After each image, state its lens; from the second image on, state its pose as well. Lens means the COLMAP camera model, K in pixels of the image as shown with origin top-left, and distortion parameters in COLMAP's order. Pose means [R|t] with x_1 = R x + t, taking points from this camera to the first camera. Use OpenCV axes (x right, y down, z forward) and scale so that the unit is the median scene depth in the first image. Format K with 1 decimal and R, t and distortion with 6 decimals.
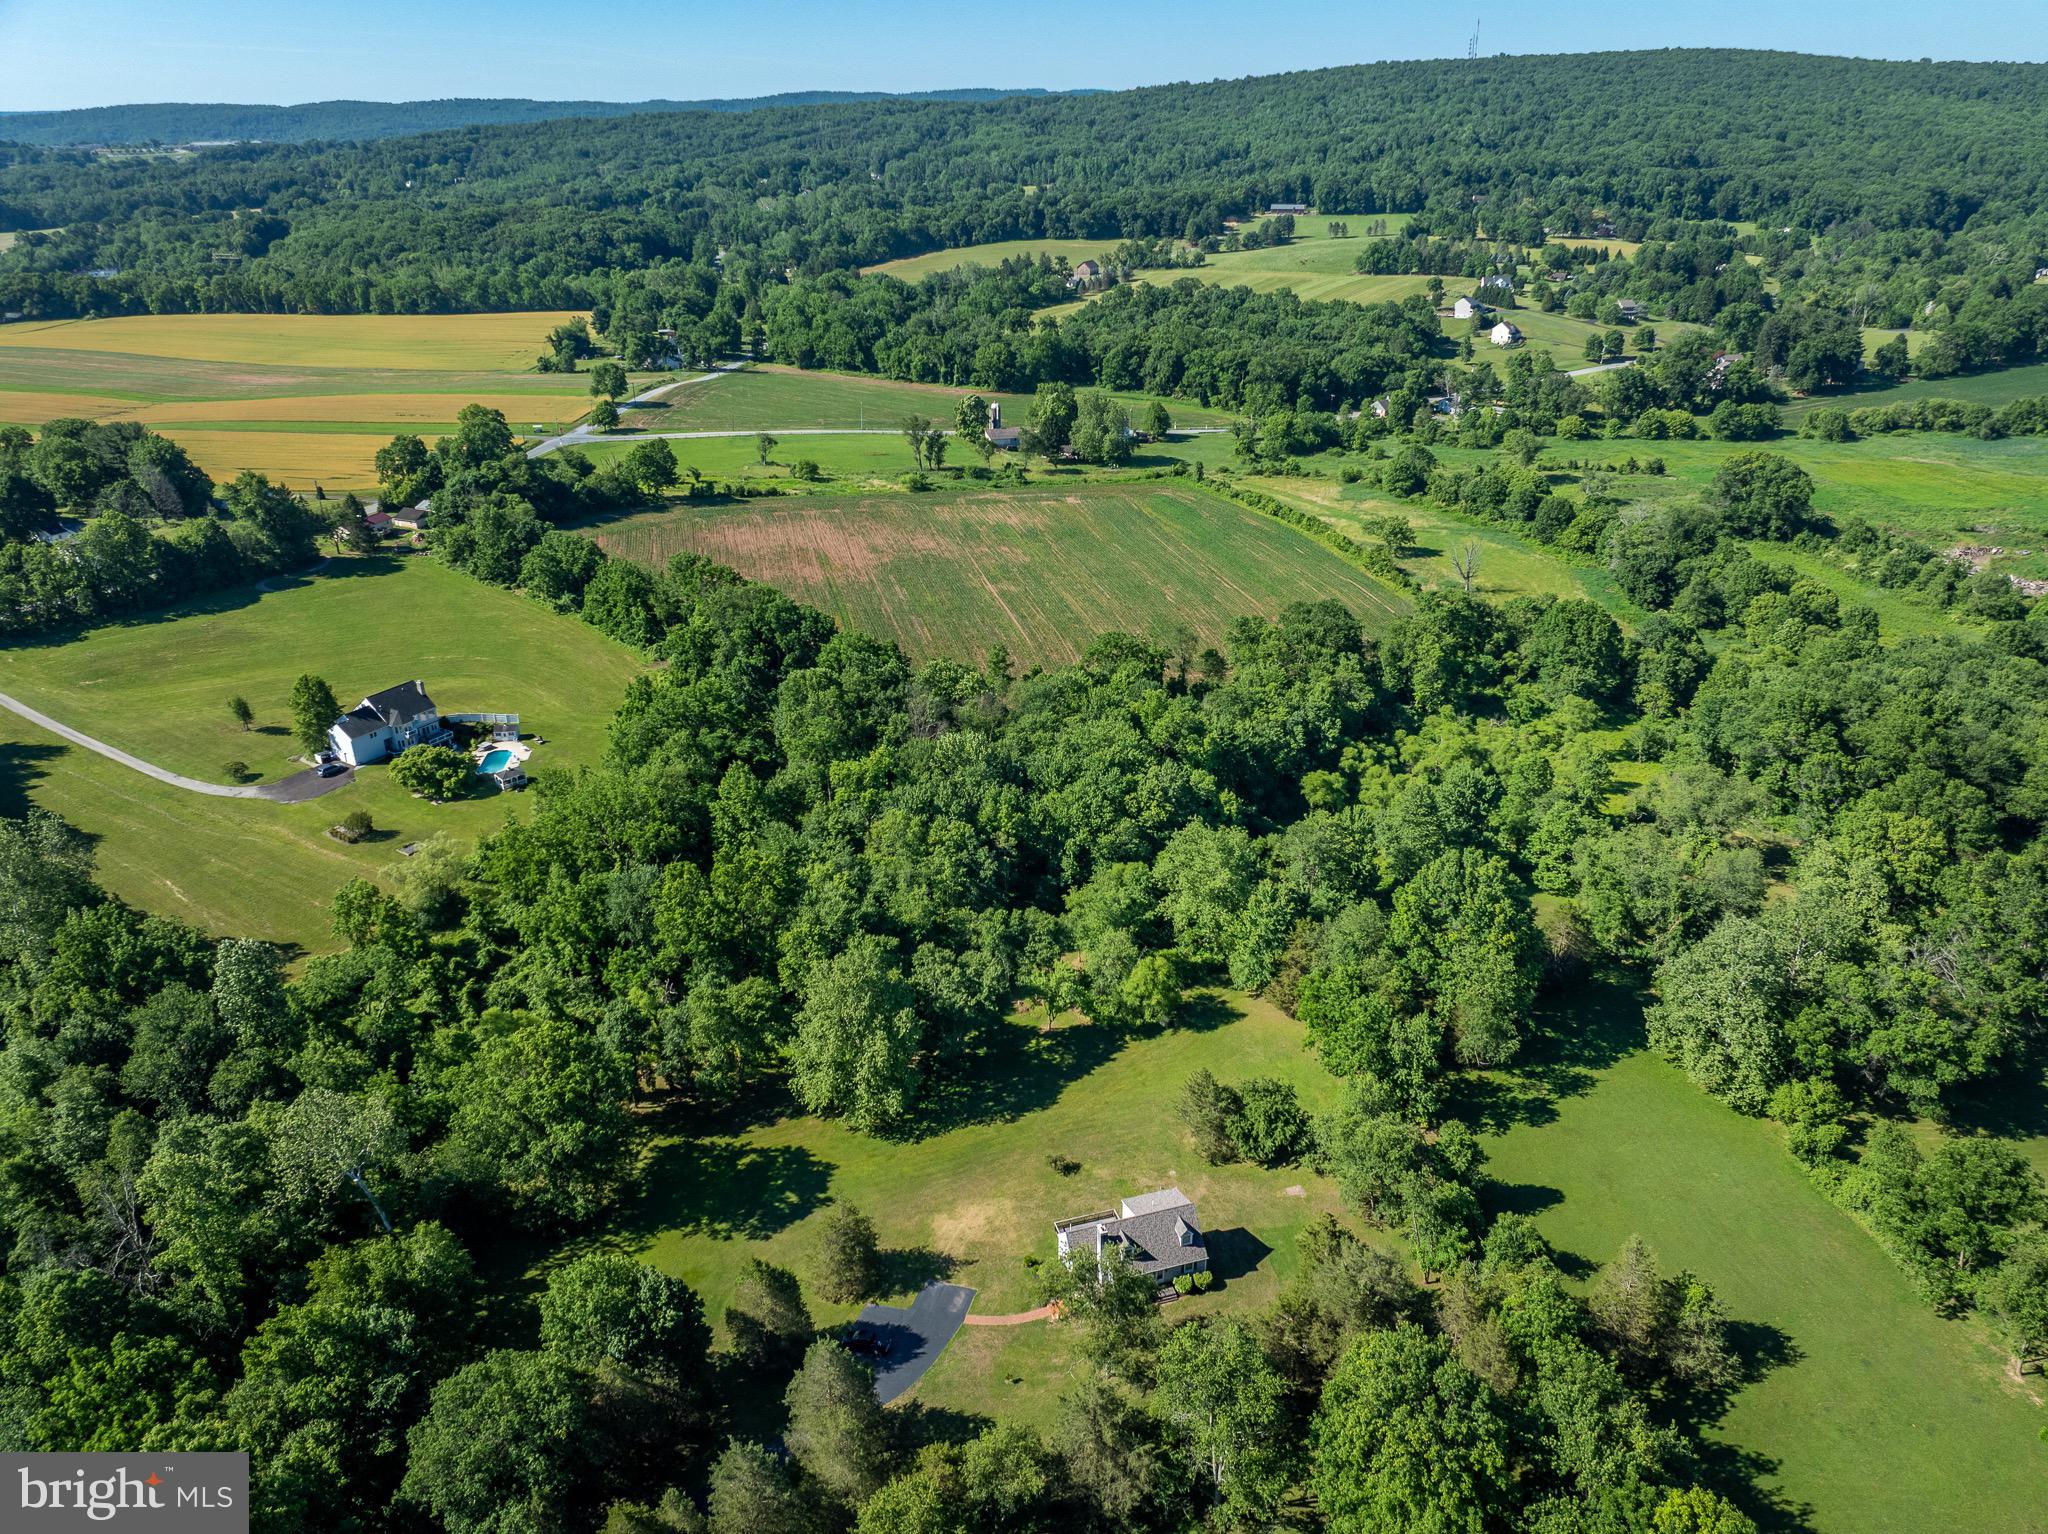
lens RADIAL K [[1440.4, 0, 1024.0], [0, 1440.4, 767.0], [0, 0, 1]] dist [-0.064797, 0.033692]
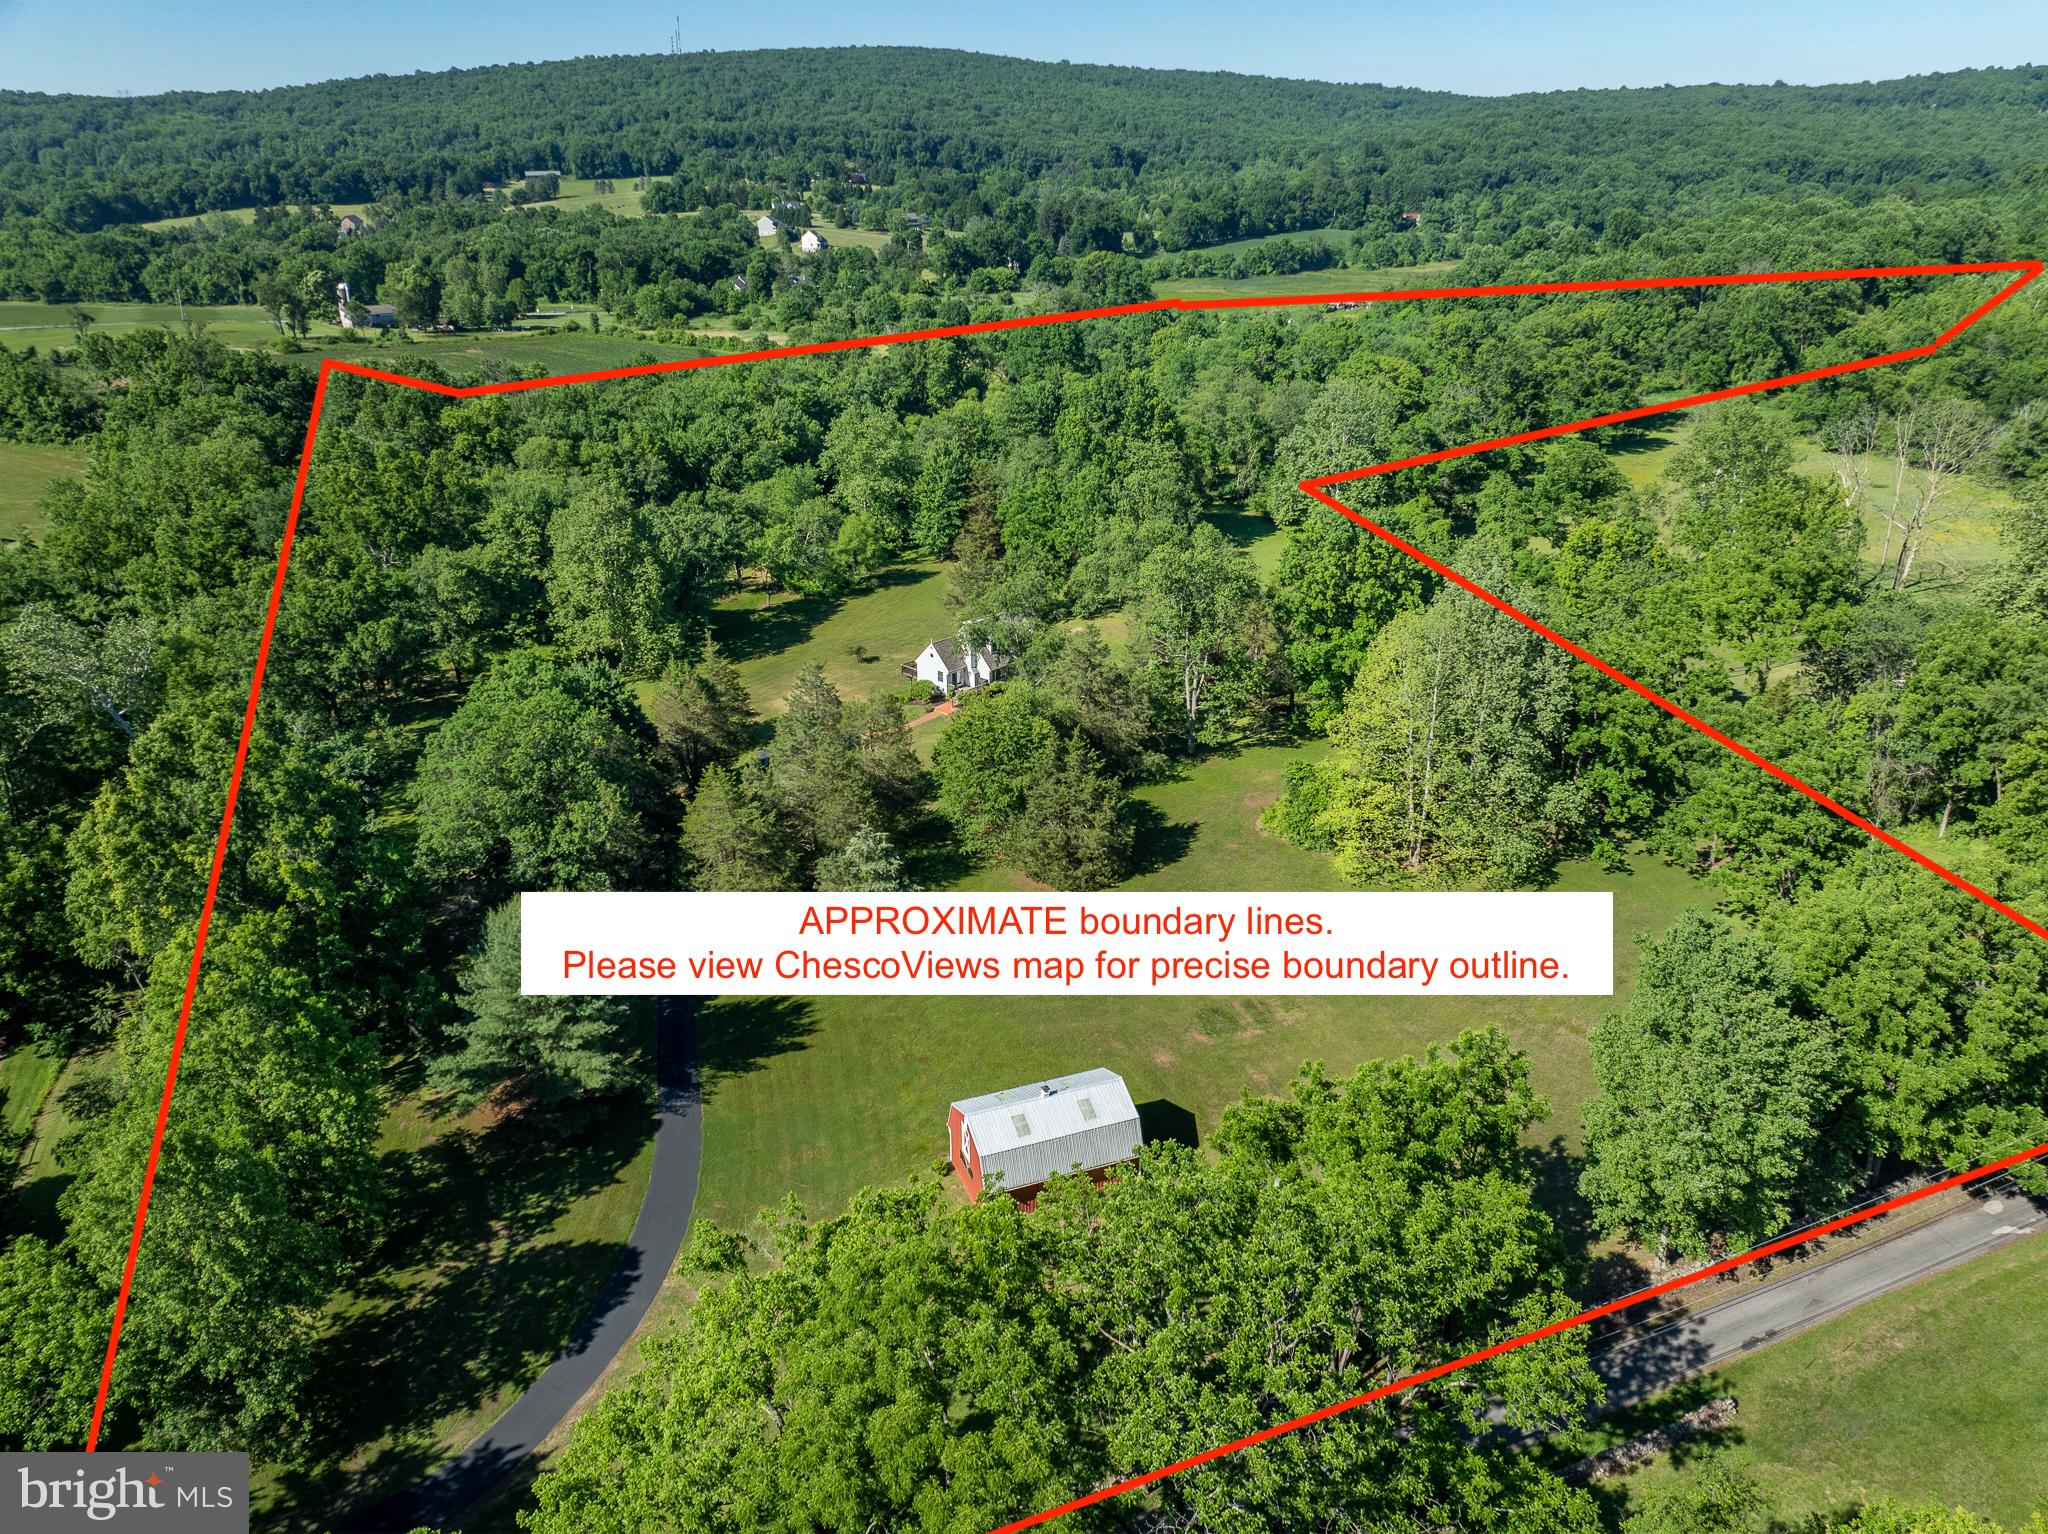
lens RADIAL K [[1440.4, 0, 1024.0], [0, 1440.4, 767.0], [0, 0, 1]] dist [-0.064797, 0.033692]
pose [[0.869531, -0.183230, 0.458631, -0.098281], [0.194098, 0.980693, 0.023807, 0.098183], [-0.454139, 0.068319, 0.888308, 0.017856]]
